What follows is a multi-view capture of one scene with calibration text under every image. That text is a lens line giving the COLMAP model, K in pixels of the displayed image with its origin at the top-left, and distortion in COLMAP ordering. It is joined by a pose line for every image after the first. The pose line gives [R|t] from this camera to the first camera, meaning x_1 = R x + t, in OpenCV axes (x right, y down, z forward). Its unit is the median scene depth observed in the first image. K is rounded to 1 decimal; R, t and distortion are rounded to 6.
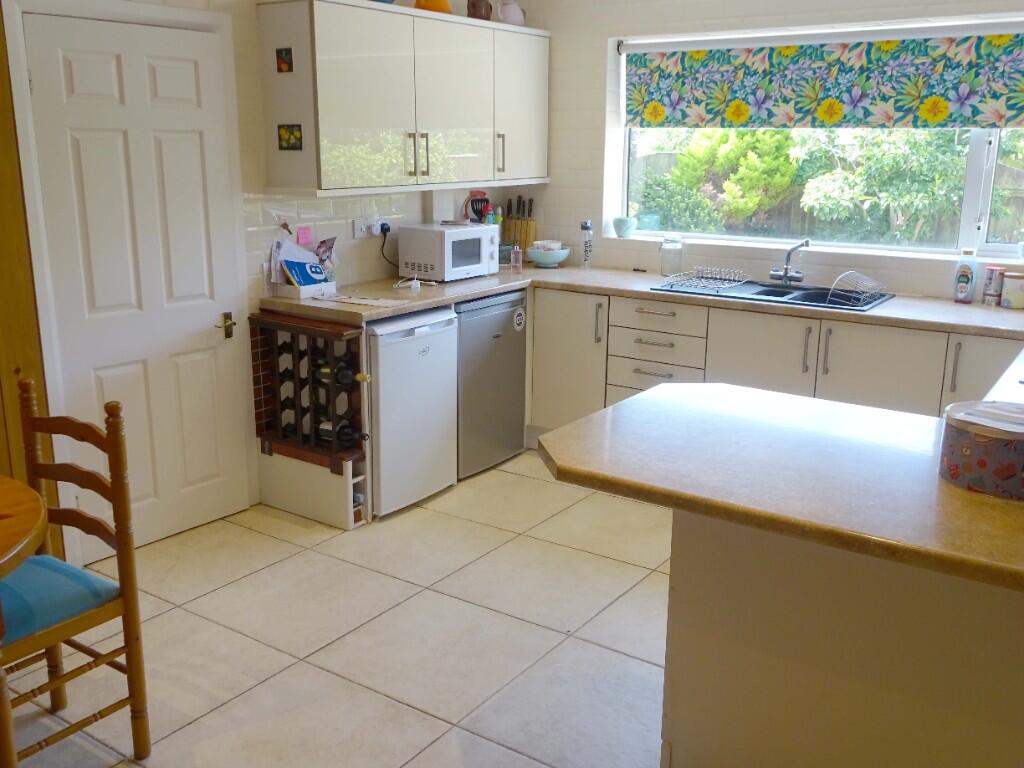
lens RADIAL K [[972.7, 0, 512.0], [0, 972.7, 384.0], [0, 0, 1]] dist [-0.015394, 0.068515]
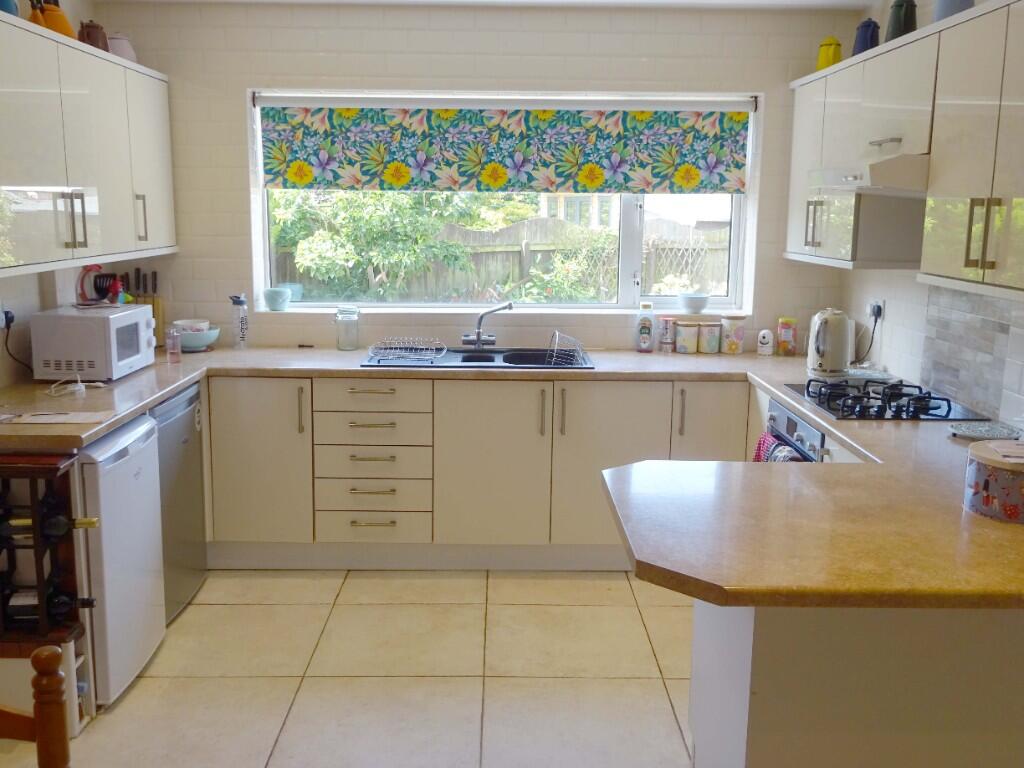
lens RADIAL K [[974.4, 0, 512.0], [0, 974.4, 384.0], [0, 0, 1]] dist [0.018953, 0.008457]
pose [[0.820268, -0.102951, 0.562639, -0.252361], [0.136507, 0.990480, -0.017776, -0.045518], [-0.555452, 0.091385, 0.826512, 0.173217]]
